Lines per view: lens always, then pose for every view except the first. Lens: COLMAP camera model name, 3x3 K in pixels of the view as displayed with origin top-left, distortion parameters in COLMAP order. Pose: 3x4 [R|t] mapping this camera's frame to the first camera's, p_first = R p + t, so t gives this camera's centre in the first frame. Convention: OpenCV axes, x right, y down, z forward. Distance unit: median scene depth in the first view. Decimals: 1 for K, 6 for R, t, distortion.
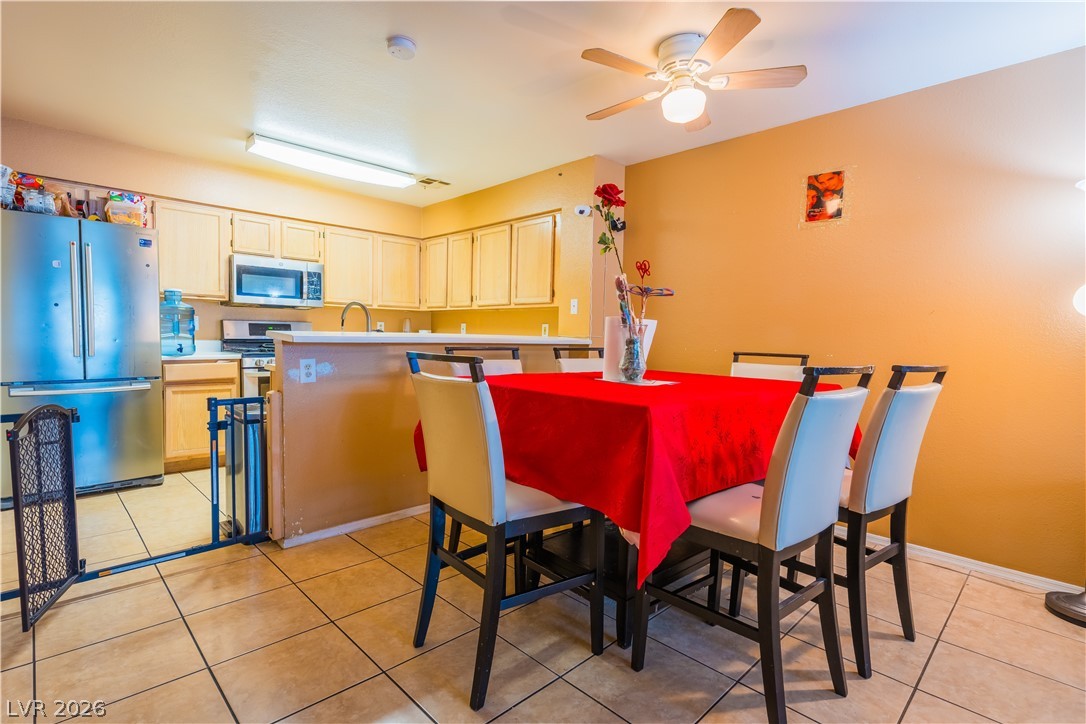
lens RADIAL K [[521.4, 0, 543.3], [0, 521.4, 362.7], [0, 0, 1]] dist [-0.003879, 0.001205]
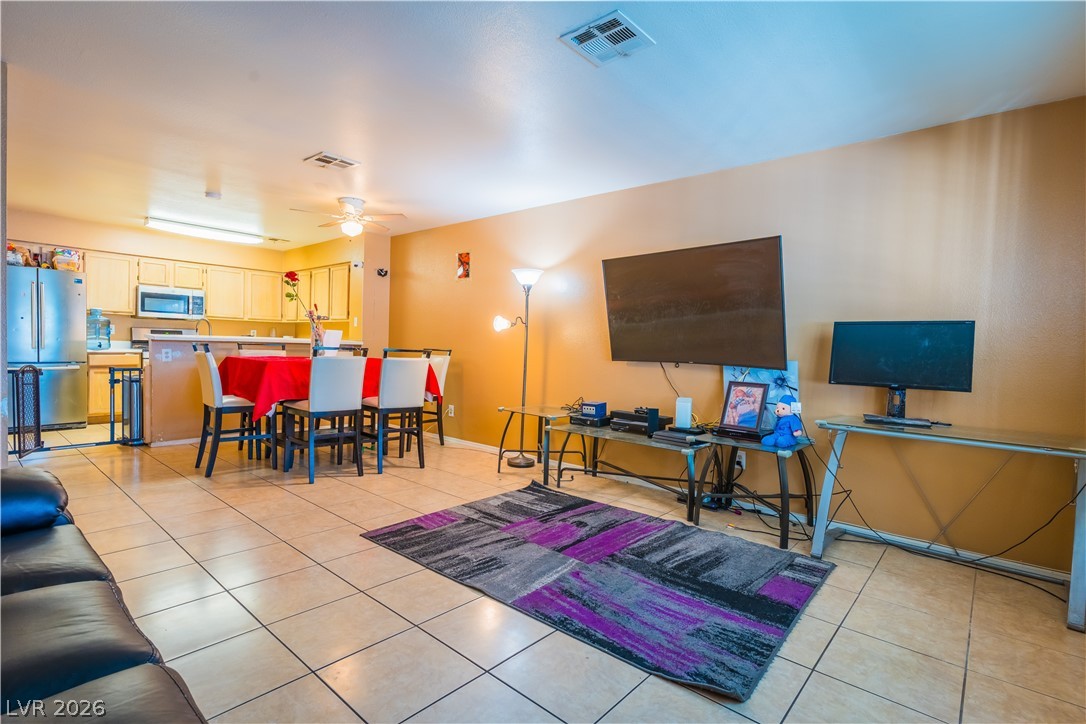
lens RADIAL K [[521.4, 0, 543.3], [0, 521.4, 362.7], [0, 0, 1]] dist [-0.003879, 0.001205]
pose [[0.997031, 0.005942, 0.076777, 0.590903], [-0.004464, 0.999802, -0.019410, 0.056488], [-0.076877, 0.019010, 0.996859, -0.765499]]
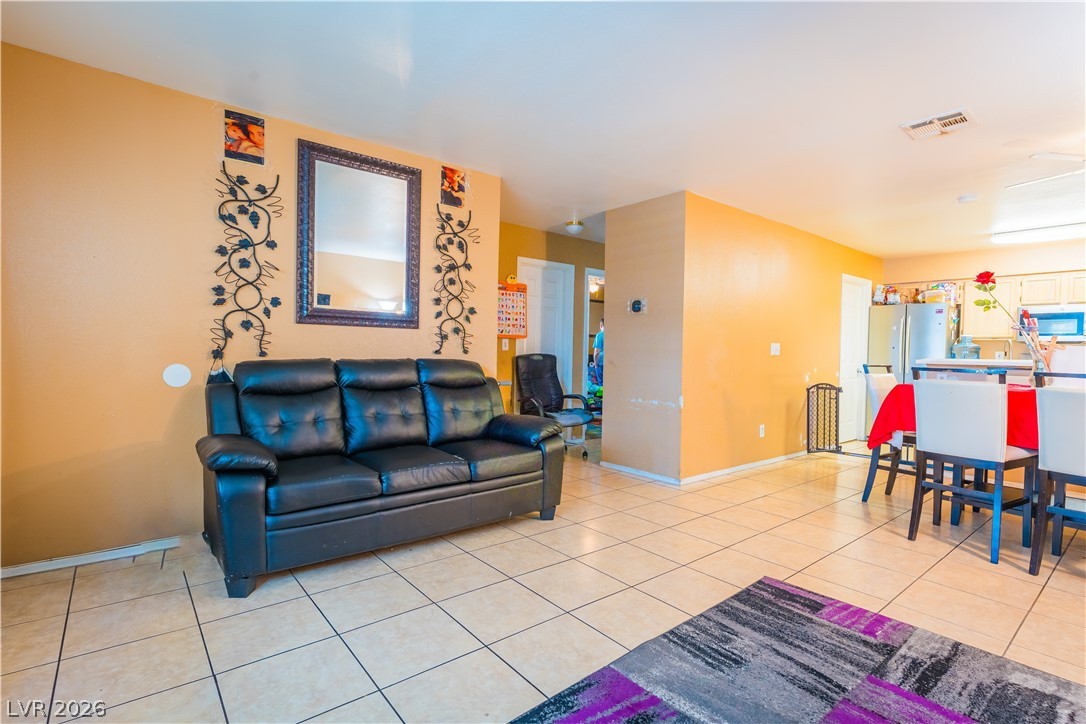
lens RADIAL K [[521.4, 0, 543.3], [0, 521.4, 362.7], [0, 0, 1]] dist [-0.003879, 0.001205]
pose [[-0.088481, -0.002251, -0.996075, 1.119138], [-0.074953, 0.997177, 0.004405, 0.038775], [0.993254, 0.075048, -0.088400, -0.171424]]
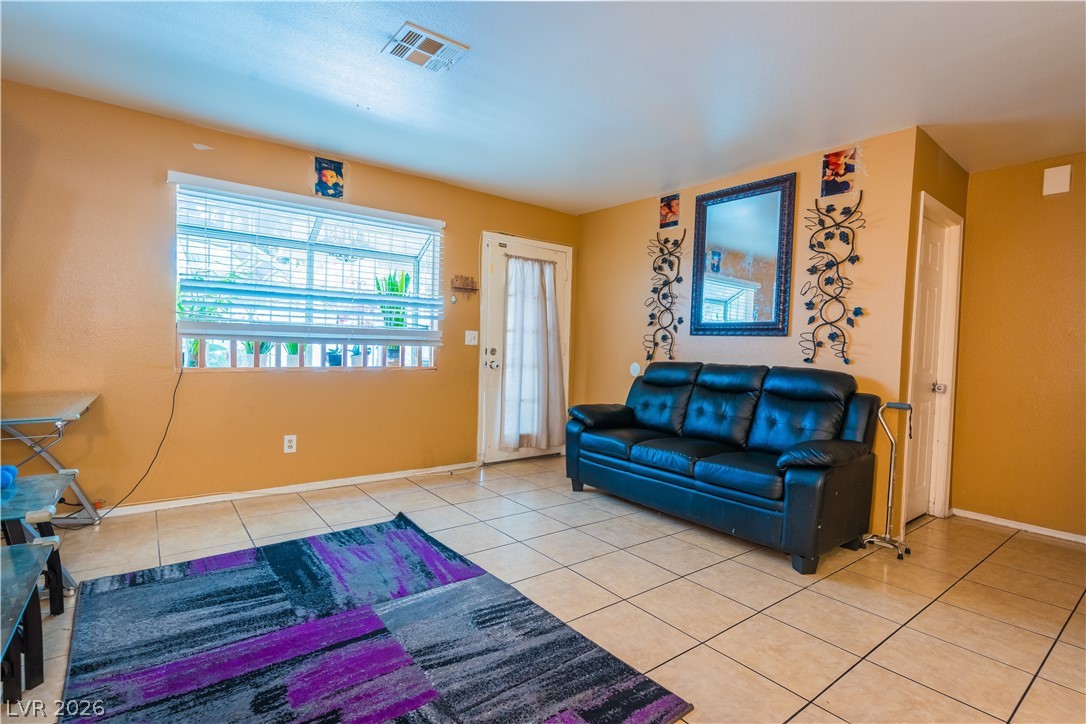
lens RADIAL K [[521.4, 0, 543.3], [0, 521.4, 362.7], [0, 0, 1]] dist [-0.003879, 0.001205]
pose [[-0.991372, -0.062735, 0.115094, 0.460573], [-0.052783, 0.994760, 0.087563, -0.017208], [-0.119984, 0.080733, -0.989488, 0.541989]]
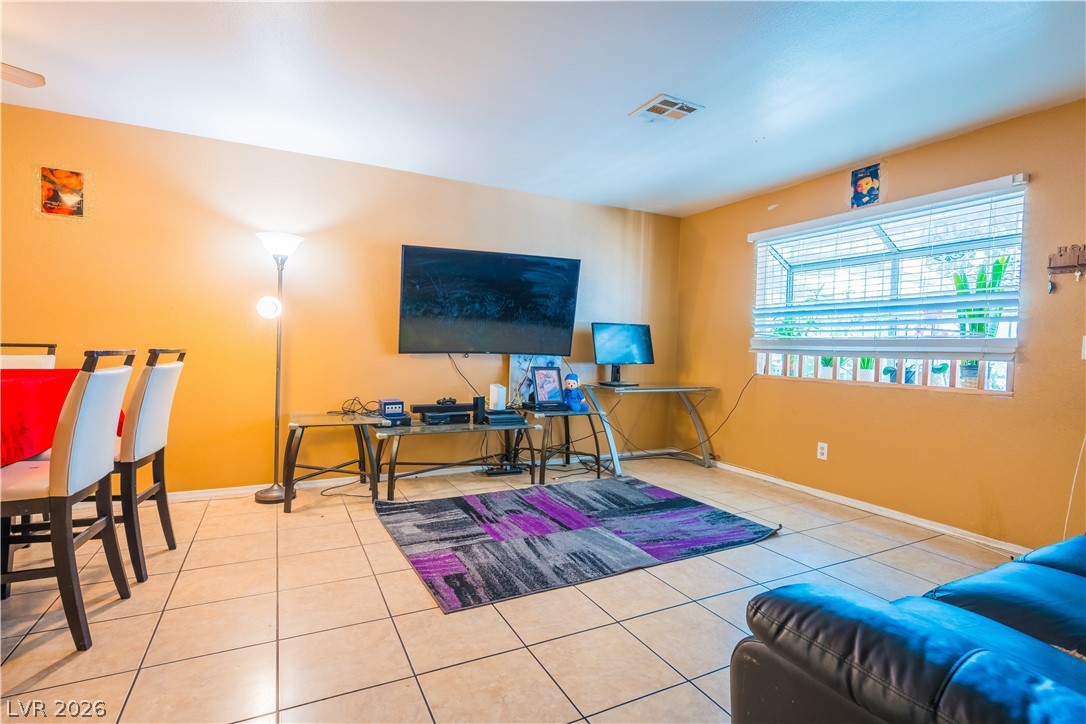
lens RADIAL K [[521.4, 0, 543.3], [0, 521.4, 362.7], [0, 0, 1]] dist [-0.003879, 0.001205]
pose [[0.298765, -0.051460, 0.952938, -0.158945], [0.032993, 0.998505, 0.043577, 0.007457], [-0.953756, 0.018421, 0.300016, -0.195945]]
